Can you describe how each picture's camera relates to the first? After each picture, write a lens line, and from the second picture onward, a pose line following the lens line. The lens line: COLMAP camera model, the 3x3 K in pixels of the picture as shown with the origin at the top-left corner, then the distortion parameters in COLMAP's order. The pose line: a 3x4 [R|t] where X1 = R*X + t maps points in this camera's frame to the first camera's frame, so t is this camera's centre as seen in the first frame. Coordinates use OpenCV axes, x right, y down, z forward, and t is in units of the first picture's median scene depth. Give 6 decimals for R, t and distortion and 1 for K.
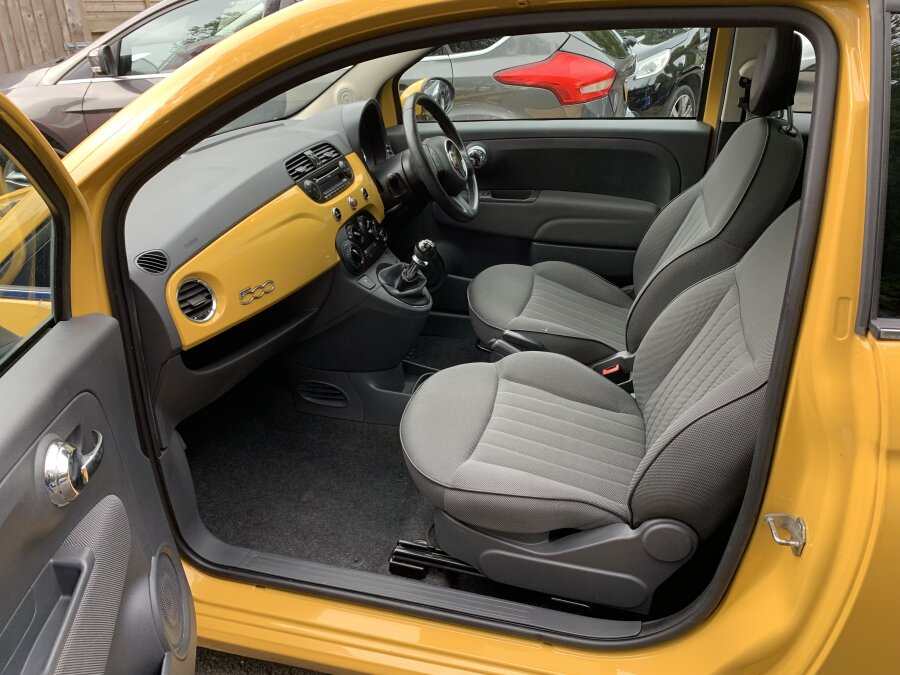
lens RADIAL K [[664.2, 0, 450.0], [0, 664.2, 337.5], [0, 0, 1]] dist [0.082809, -0.004010]
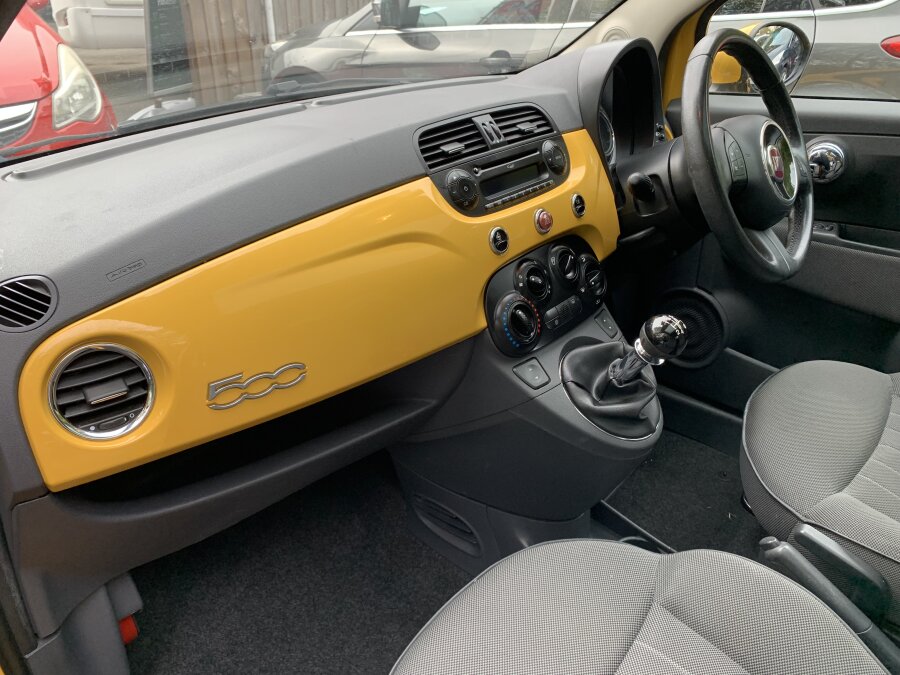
lens RADIAL K [[708.7, 0, 450.0], [0, 708.7, 337.5], [0, 0, 1]] dist [0.067425, -0.082088]
pose [[0.902214, 0.213862, -0.374531, 0.017812], [-0.211116, 0.976238, 0.048884, -0.116855], [0.376085, 0.034966, 0.925925, 0.428971]]
